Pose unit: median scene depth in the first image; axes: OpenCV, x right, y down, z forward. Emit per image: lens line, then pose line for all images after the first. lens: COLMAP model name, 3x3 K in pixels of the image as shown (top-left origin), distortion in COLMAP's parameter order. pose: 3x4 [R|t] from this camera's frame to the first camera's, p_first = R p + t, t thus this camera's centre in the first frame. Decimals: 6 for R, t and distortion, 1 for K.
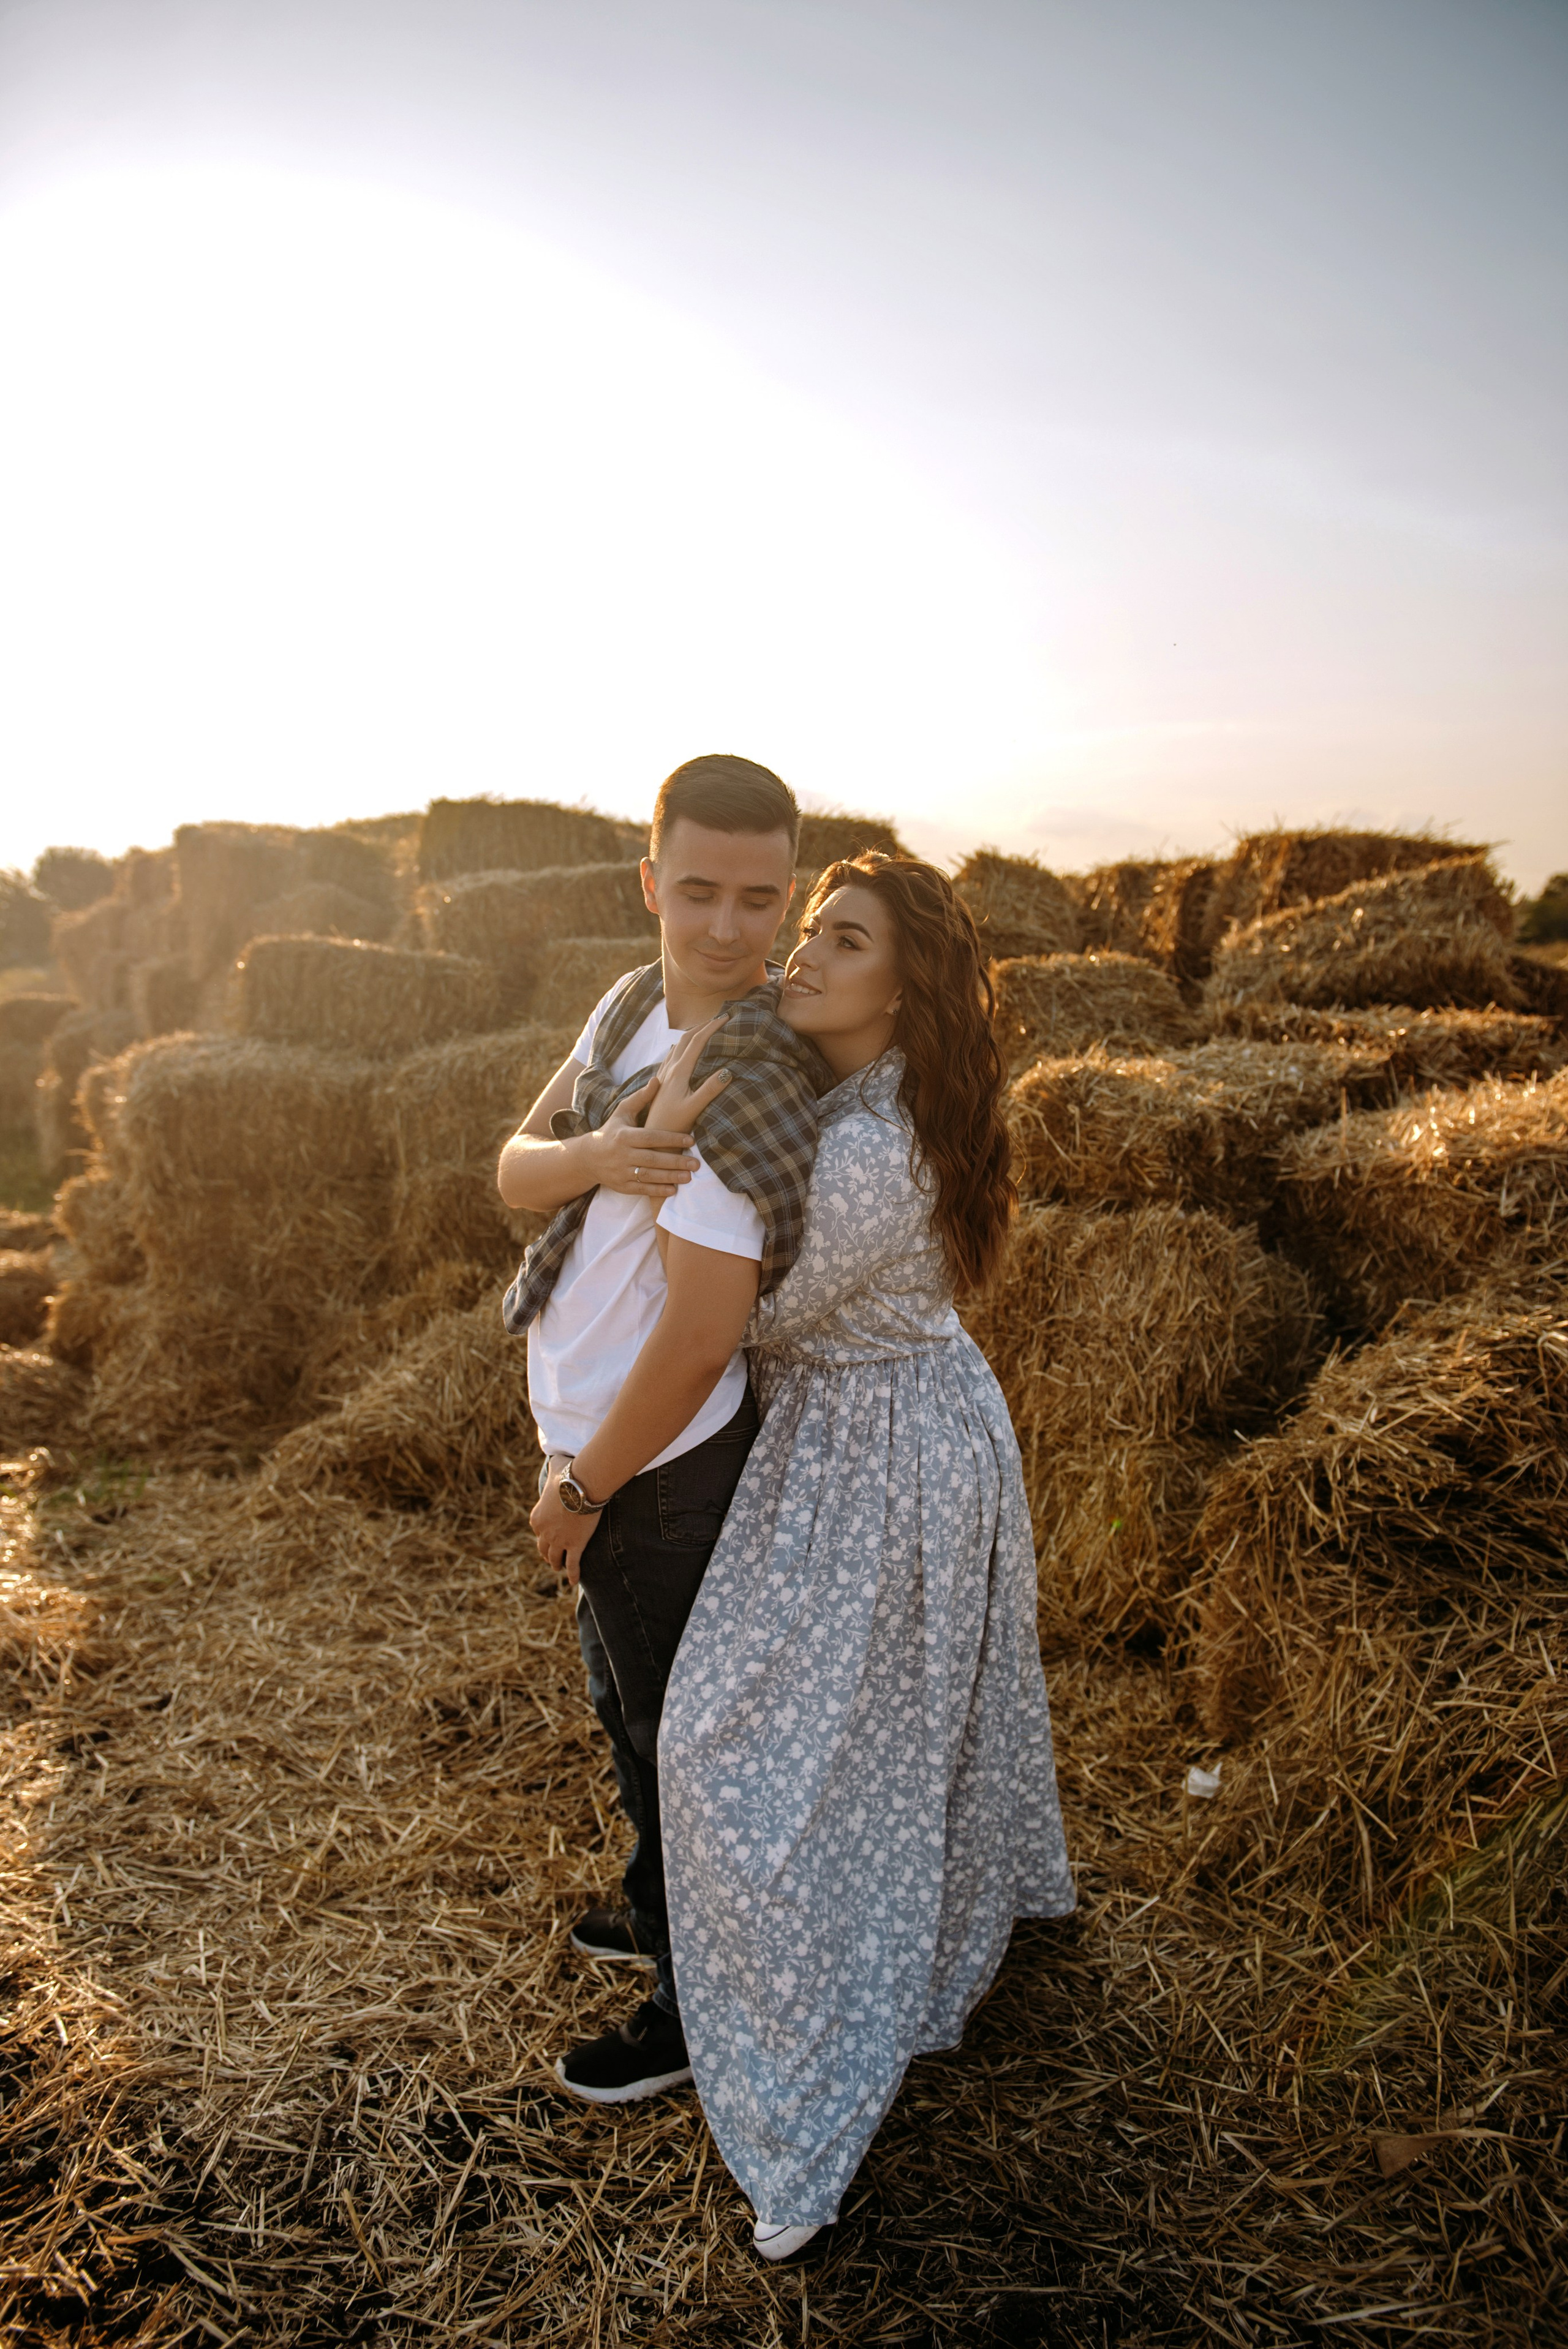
lens RADIAL K [[1745.5, 0, 781.3], [0, 1745.5, 1171.9], [0, 0, 1]] dist [-0.044452, -0.000094]
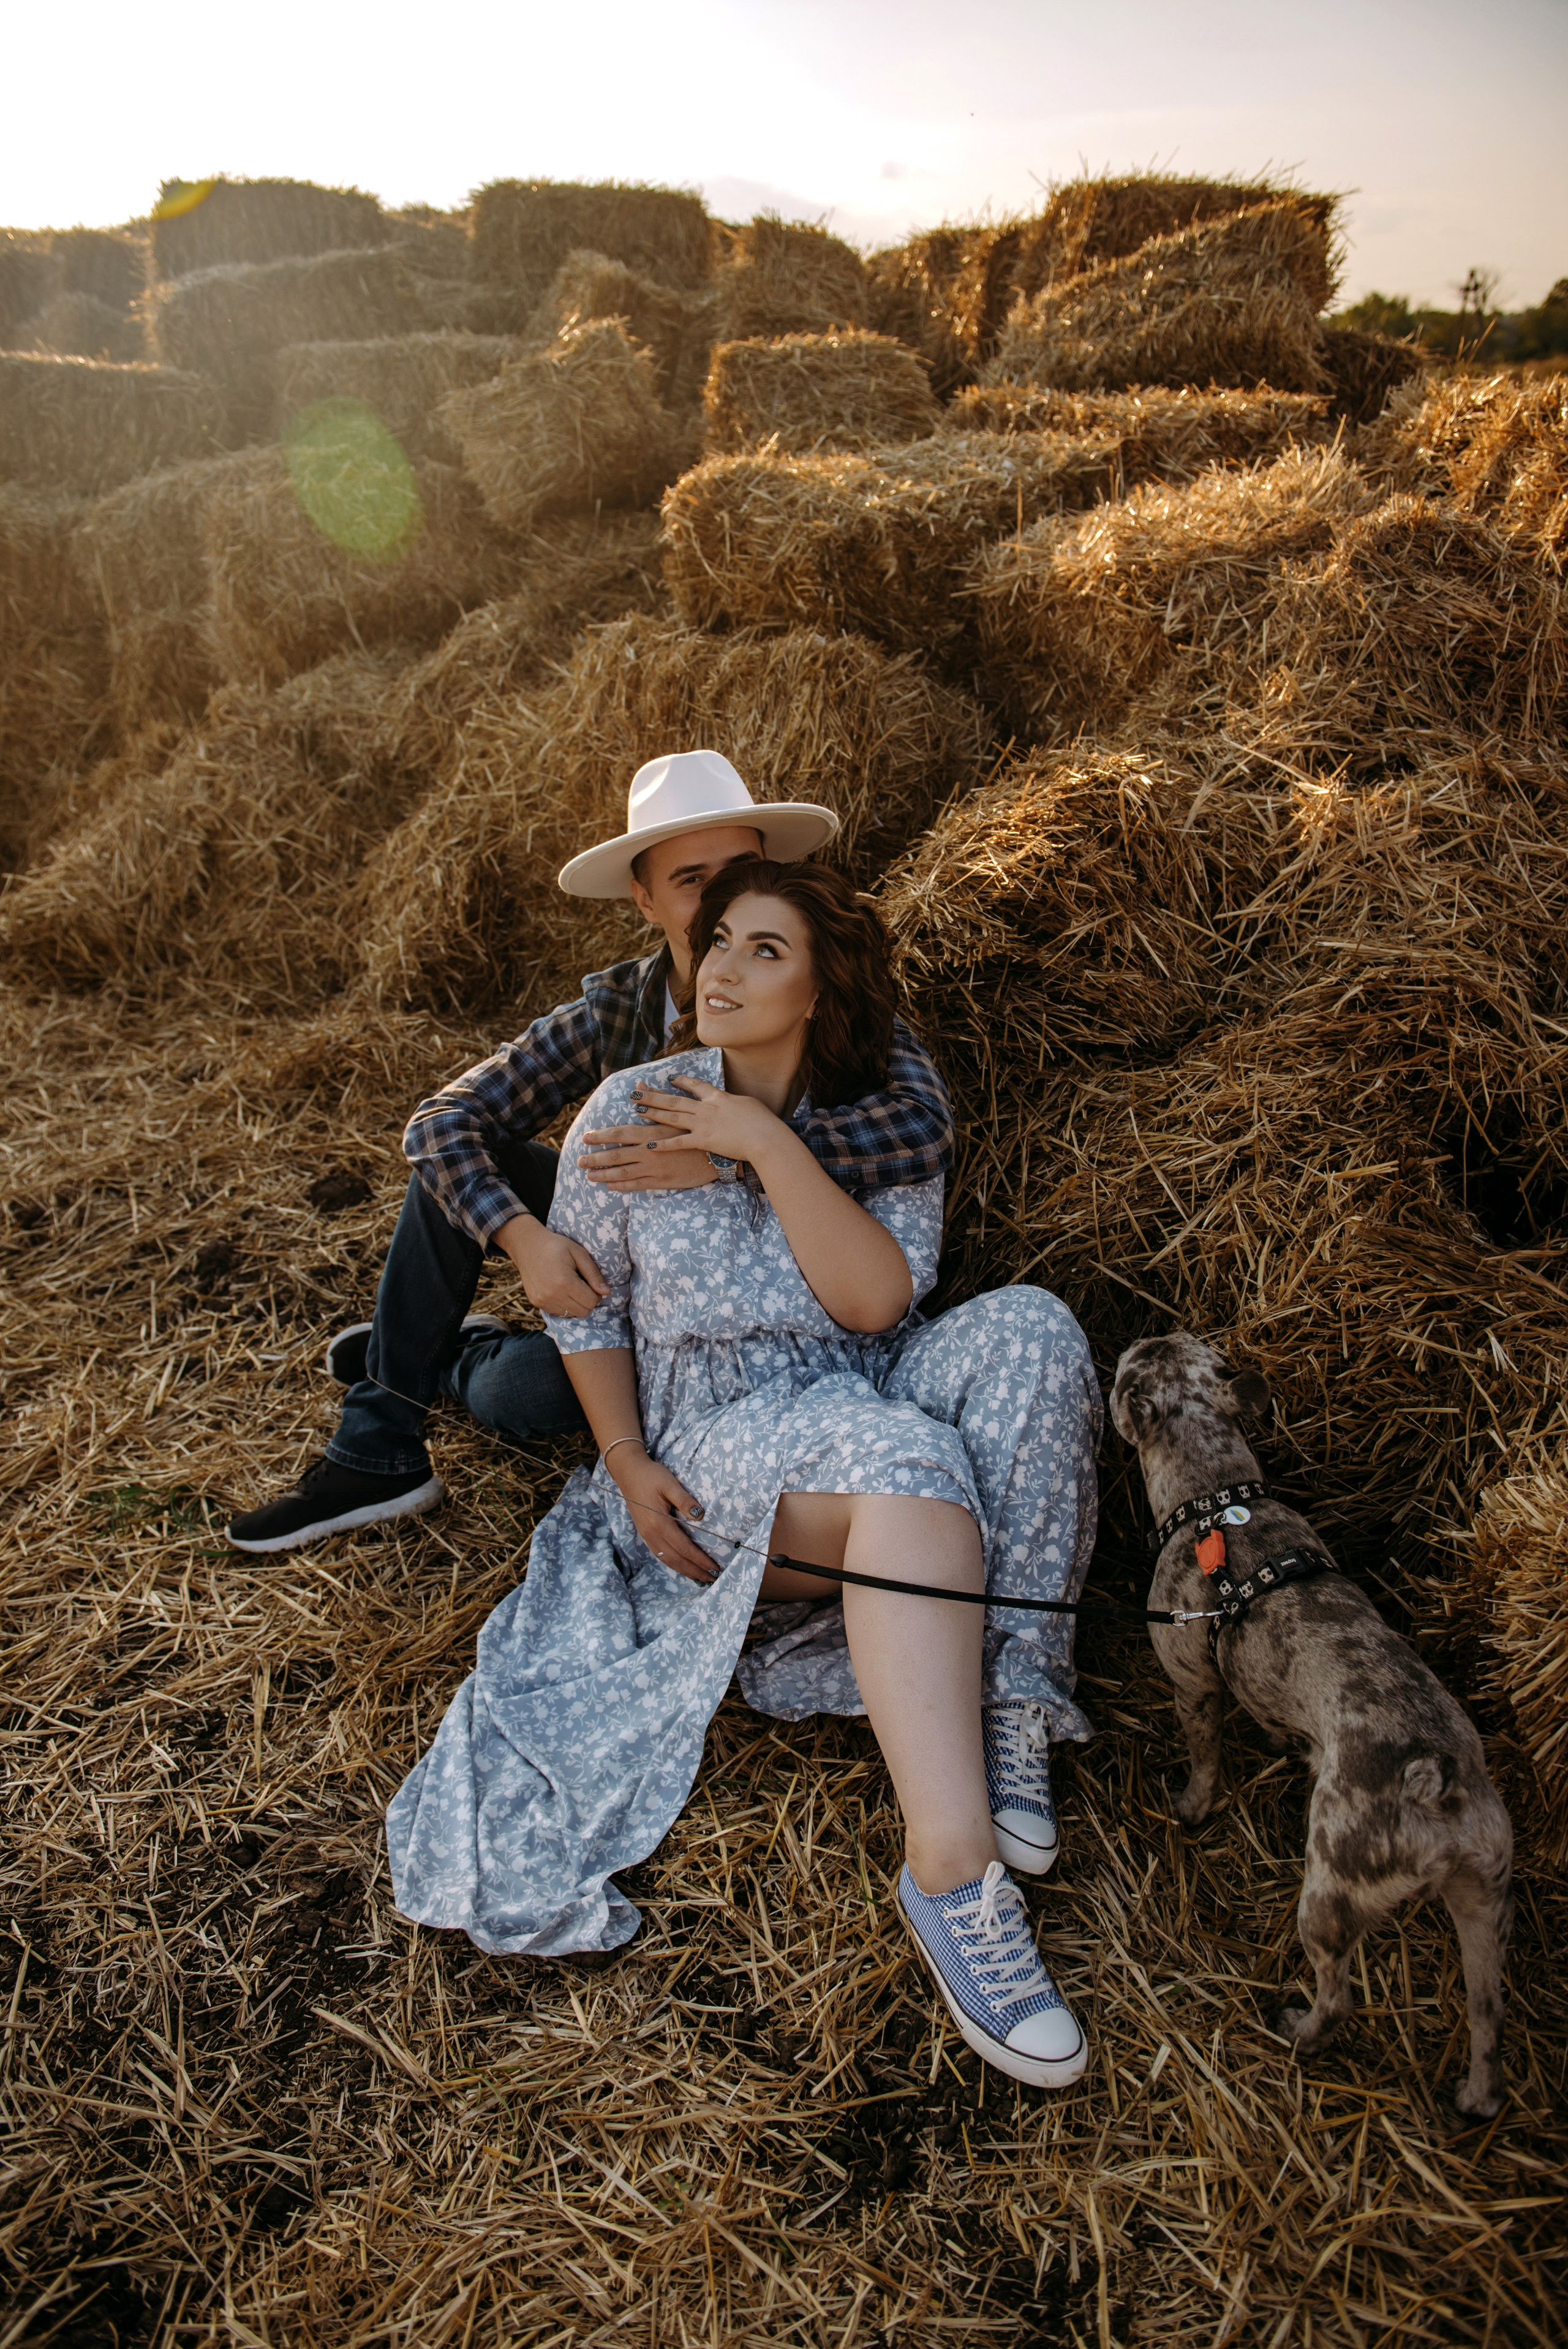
lens RADIAL K [[1652.7, 0, 792.6], [0, 1652.7, 1190.3], [0, 0, 1]] dist [-0.053583, -0.001602]
pose [[0.999665, -0.025837, 0.001525, 0.183651], [0.023893, 0.943887, 0.329404, 0.011724], [-0.009950, -0.329257, 0.944188, 0.126800]]
